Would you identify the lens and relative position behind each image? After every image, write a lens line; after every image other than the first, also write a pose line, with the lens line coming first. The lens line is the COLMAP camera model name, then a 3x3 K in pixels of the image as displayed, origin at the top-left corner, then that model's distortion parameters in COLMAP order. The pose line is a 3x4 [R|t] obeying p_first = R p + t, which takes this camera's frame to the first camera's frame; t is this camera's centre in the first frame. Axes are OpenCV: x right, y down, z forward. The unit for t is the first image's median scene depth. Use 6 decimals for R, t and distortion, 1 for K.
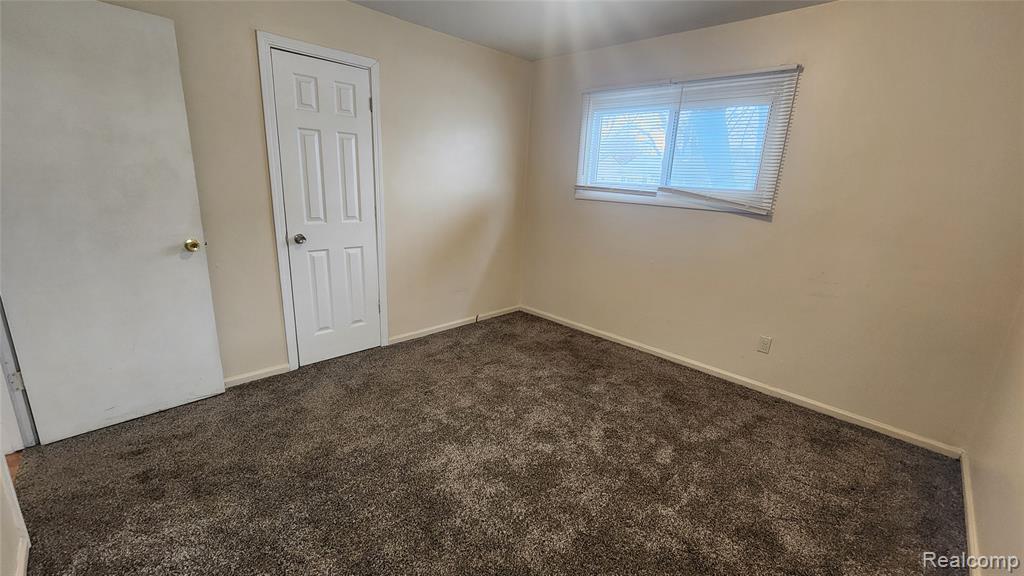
lens RADIAL K [[418.8, 0, 517.0], [0, 418.8, 286.2], [0, 0, 1]] dist [0.001567, -0.000105]
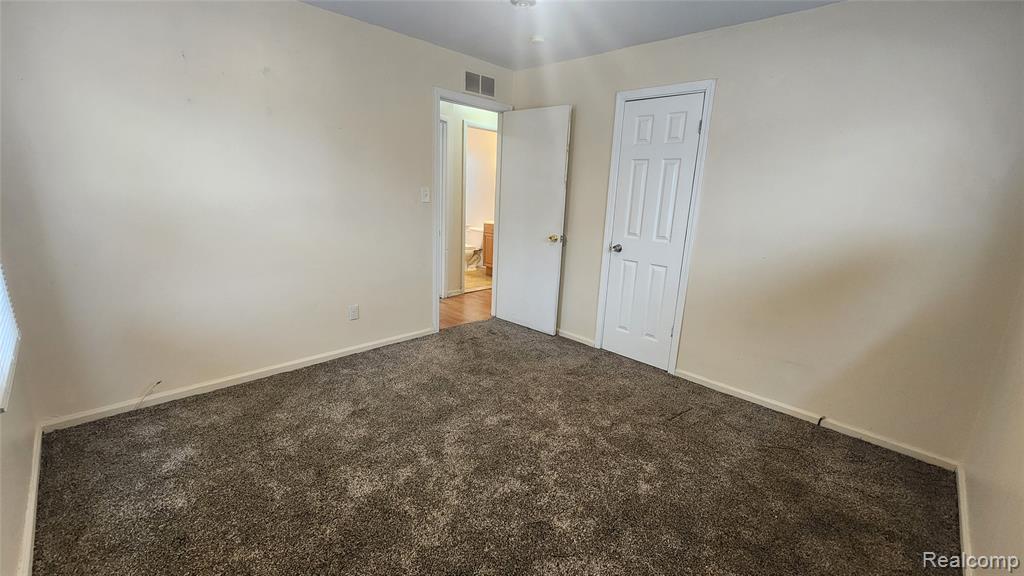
lens RADIAL K [[418.8, 0, 517.0], [0, 418.8, 286.2], [0, 0, 1]] dist [0.001567, -0.000105]
pose [[0.011229, 0.188719, -0.981967, 0.656100], [-0.288965, 0.940742, 0.177492, -0.128654], [0.957274, 0.281761, 0.065097, 0.609423]]
